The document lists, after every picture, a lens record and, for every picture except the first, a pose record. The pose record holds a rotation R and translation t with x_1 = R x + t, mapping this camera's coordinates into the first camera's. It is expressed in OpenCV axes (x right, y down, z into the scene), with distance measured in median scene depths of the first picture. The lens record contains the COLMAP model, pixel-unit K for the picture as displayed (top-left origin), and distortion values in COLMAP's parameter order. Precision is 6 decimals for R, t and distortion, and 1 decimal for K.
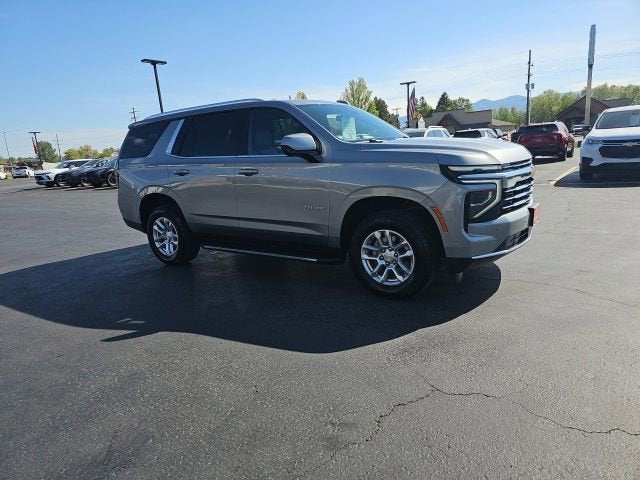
lens RADIAL K [[417.4, 0, 317.0], [0, 417.4, 235.4], [0, 0, 1]] dist [0.053100, -0.046103]
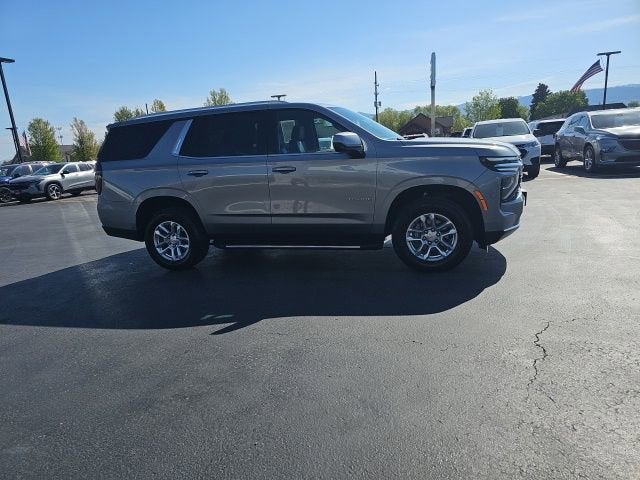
lens RADIAL K [[418.8, 0, 314.2], [0, 418.8, 237.3], [0, 0, 1]] dist [0.056085, -0.048724]
pose [[0.950200, -0.064880, 0.304812, -0.380676], [0.072023, 0.997328, -0.012239, 0.032787], [-0.303204, 0.033583, 0.952334, -0.019960]]
